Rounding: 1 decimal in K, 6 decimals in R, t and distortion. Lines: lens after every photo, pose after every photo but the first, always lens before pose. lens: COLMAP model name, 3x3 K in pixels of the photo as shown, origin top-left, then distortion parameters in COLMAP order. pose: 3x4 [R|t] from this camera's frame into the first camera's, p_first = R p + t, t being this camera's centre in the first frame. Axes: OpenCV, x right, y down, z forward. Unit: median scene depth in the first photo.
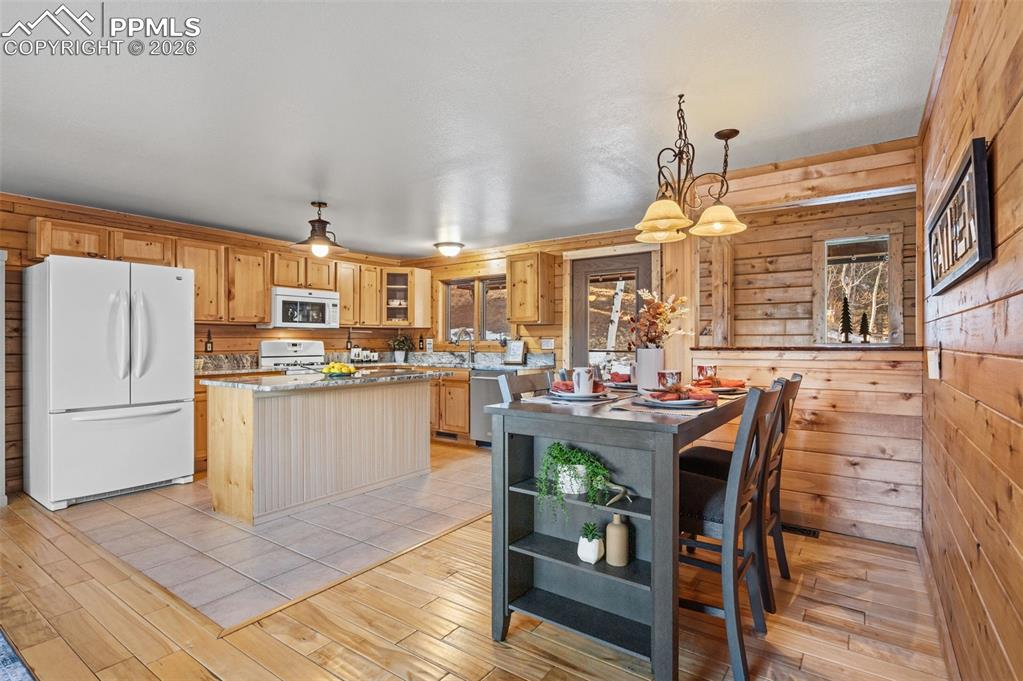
lens RADIAL K [[496.1, 0, 514.1], [0, 496.1, 344.5], [0, 0, 1]] dist [-0.002644, -0.001391]
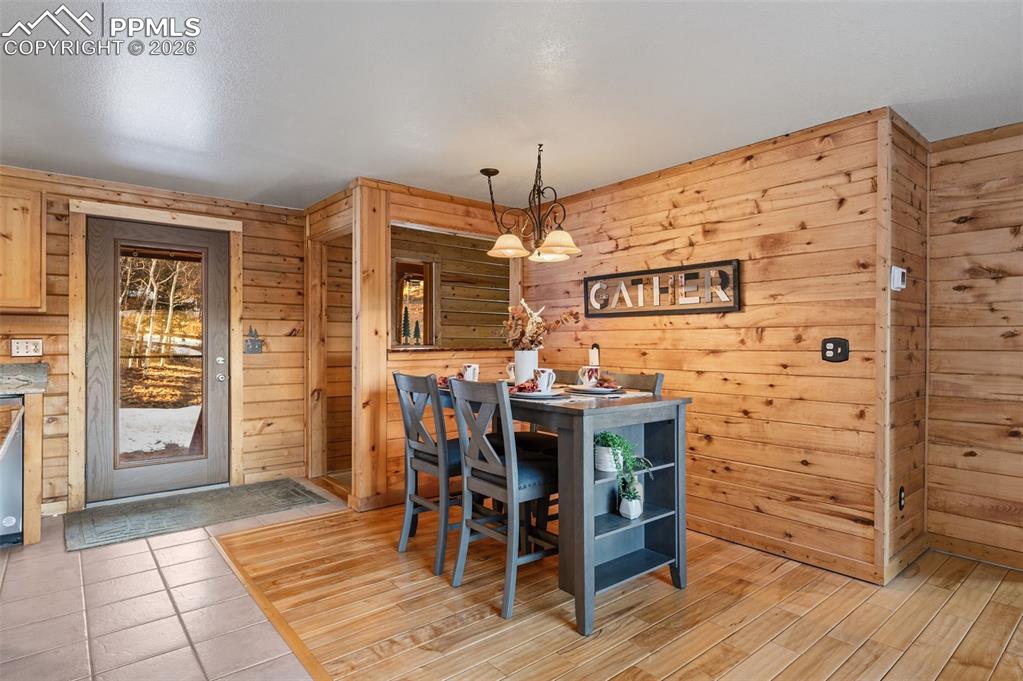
lens RADIAL K [[542.2, 0, 510.3], [0, 542.2, 339.7], [0, 0, 1]] dist [-0.001107, -0.000865]
pose [[0.268108, 0.005221, 0.963375, -0.414762], [0.004781, 0.999966, -0.006750, -0.003755], [-0.963377, 0.006415, 0.268074, 0.301580]]
